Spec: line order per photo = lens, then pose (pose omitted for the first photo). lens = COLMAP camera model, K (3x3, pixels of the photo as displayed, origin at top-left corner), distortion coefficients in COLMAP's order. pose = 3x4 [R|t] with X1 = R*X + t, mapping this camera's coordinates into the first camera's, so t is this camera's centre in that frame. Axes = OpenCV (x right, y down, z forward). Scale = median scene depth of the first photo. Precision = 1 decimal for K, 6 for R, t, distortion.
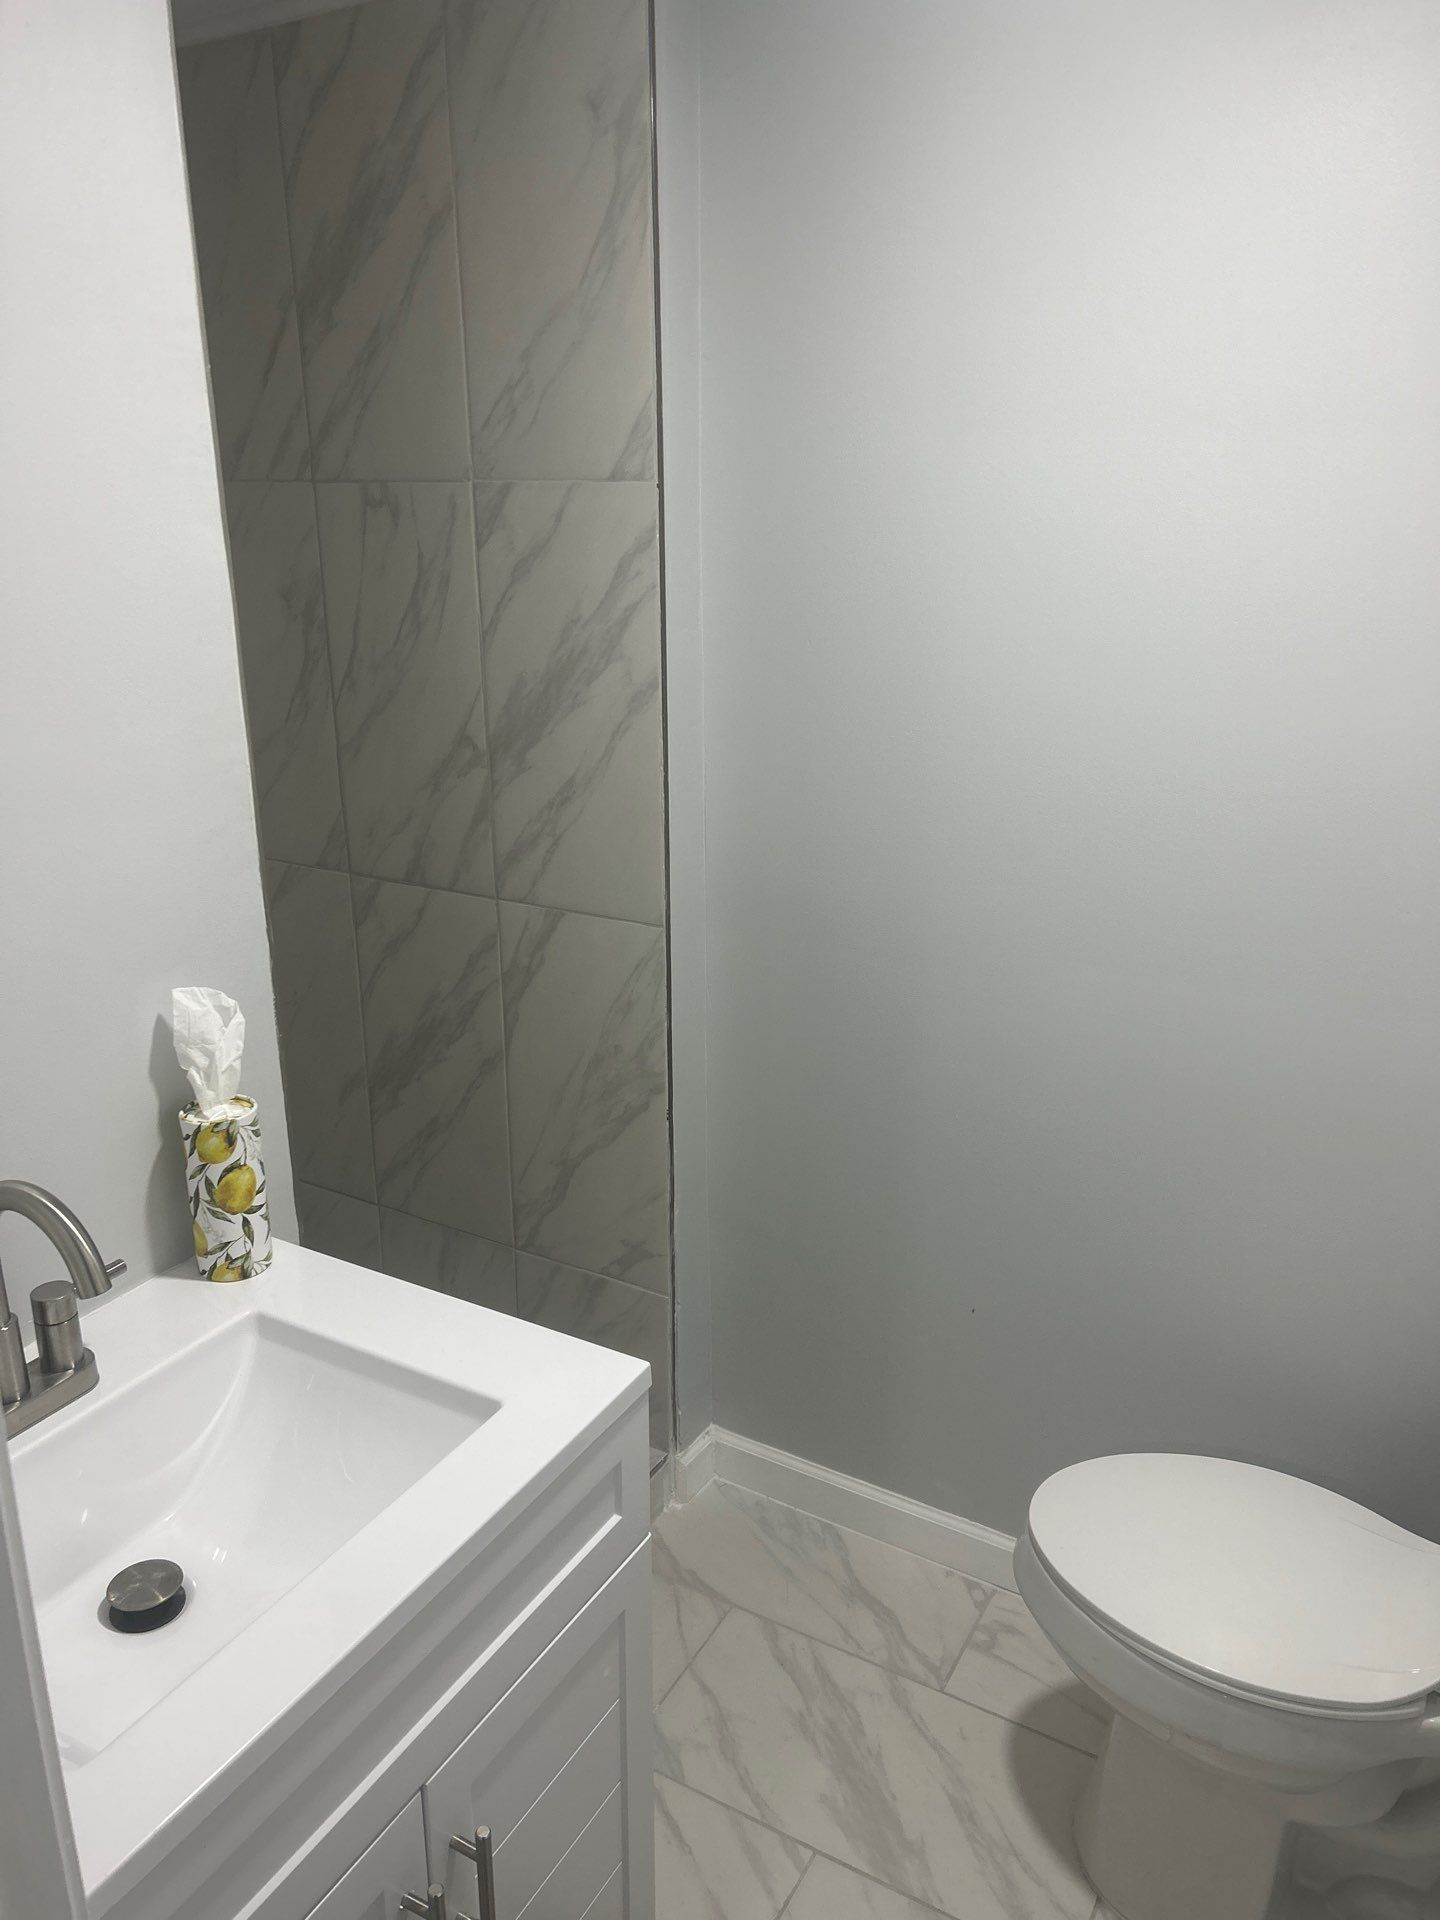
lens RADIAL K [[1445.6, 0, 728.7], [0, 1445.6, 963.4], [0, 0, 1]] dist [0.063823, -0.074638]
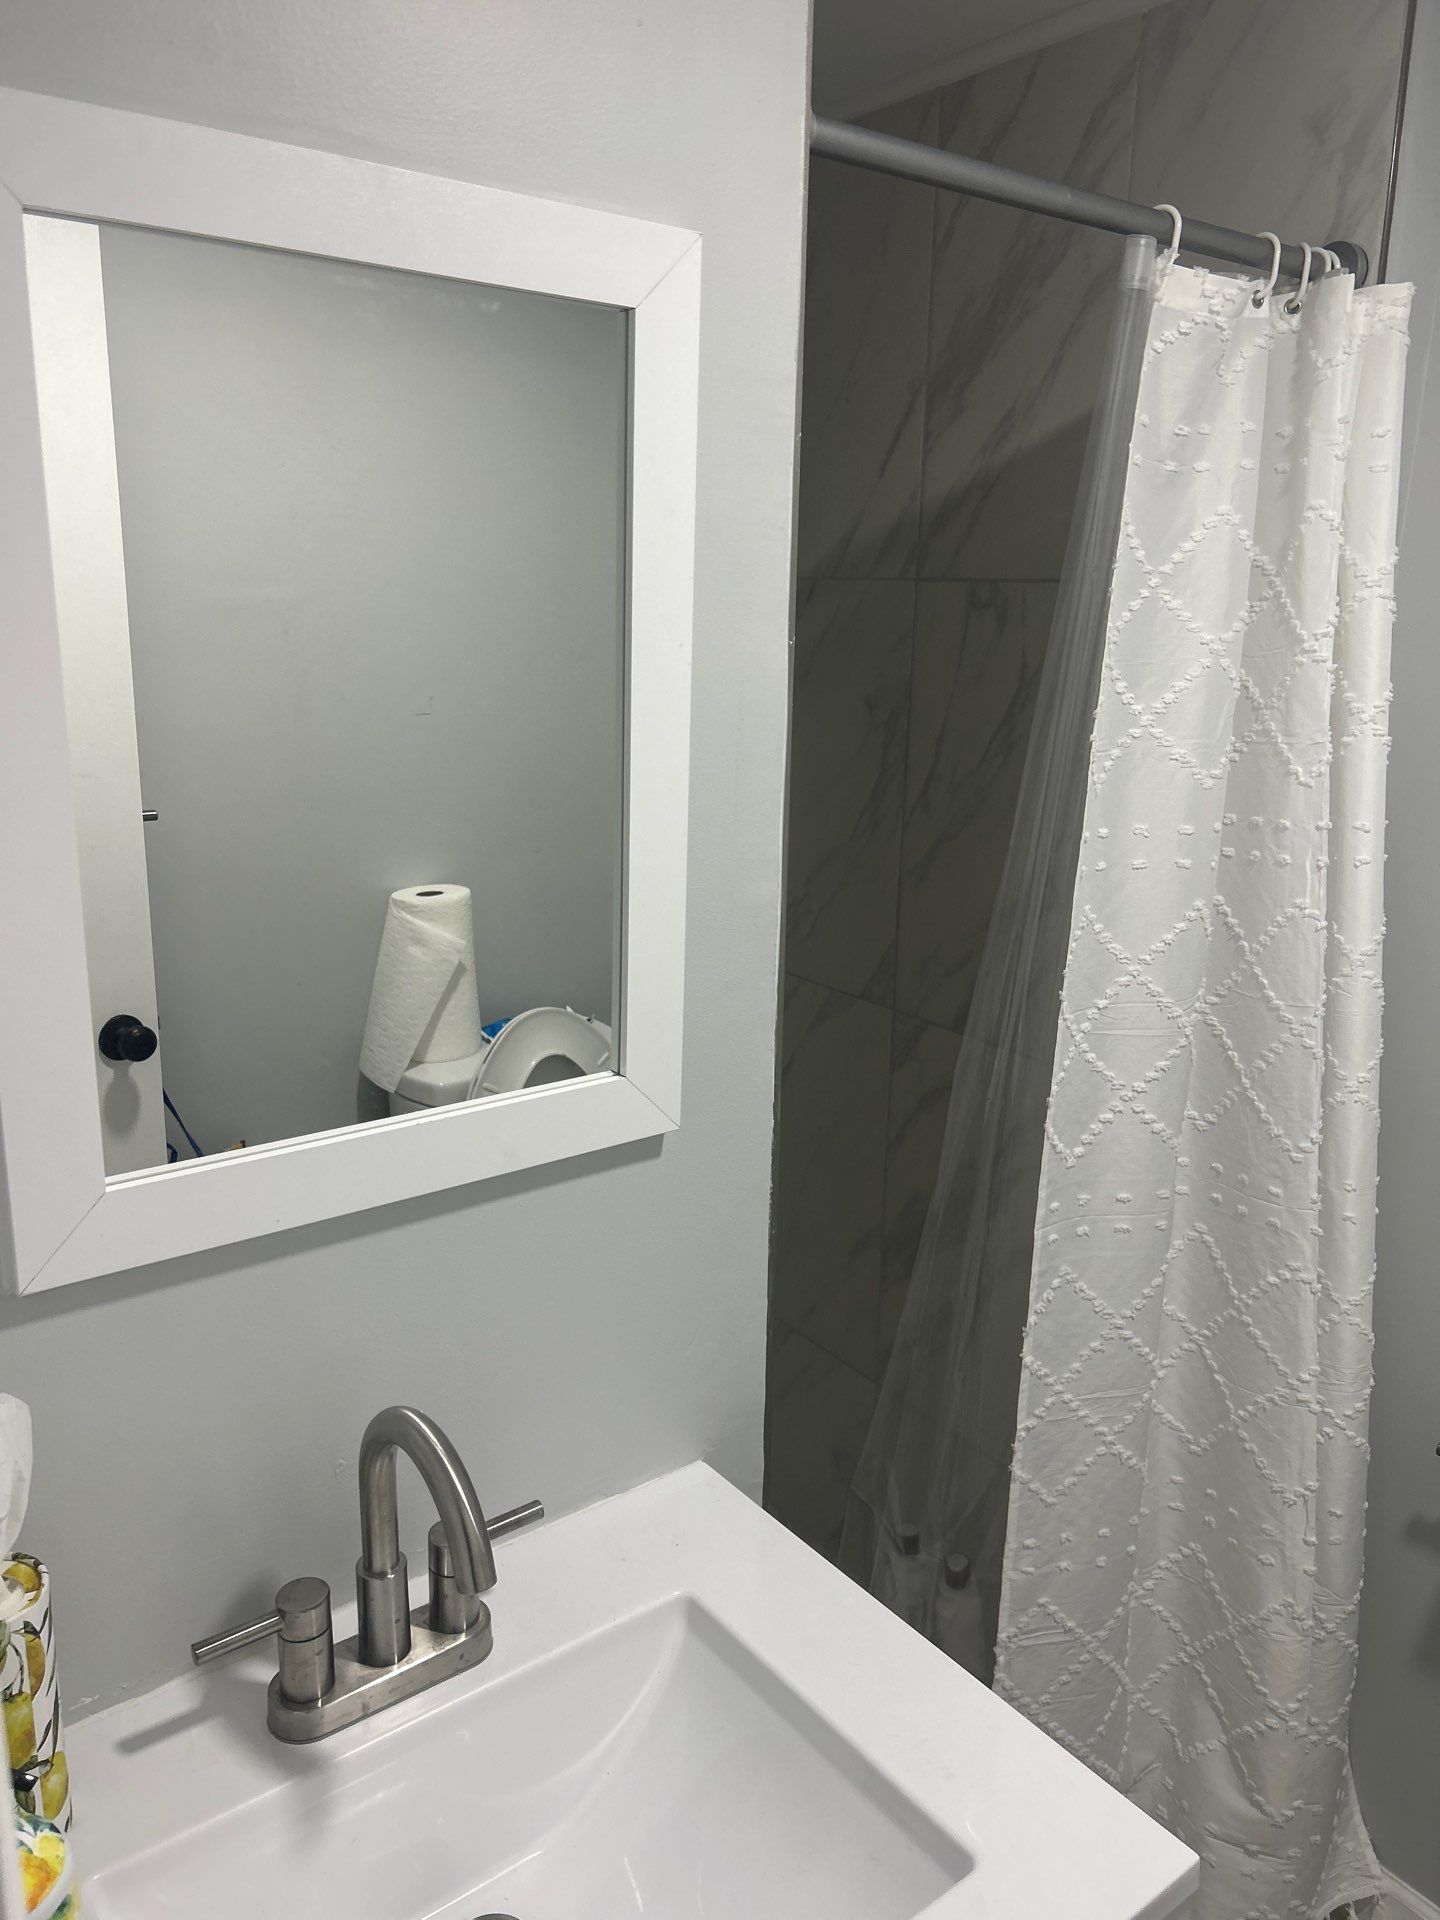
lens RADIAL K [[1445.6, 0, 728.7], [0, 1445.6, 963.4], [0, 0, 1]] dist [0.063823, -0.074638]
pose [[0.921422, 0.119299, -0.369795, -0.037609], [-0.144824, 0.988568, -0.041939, -0.049206], [0.360565, 0.092198, 0.928166, 0.173319]]
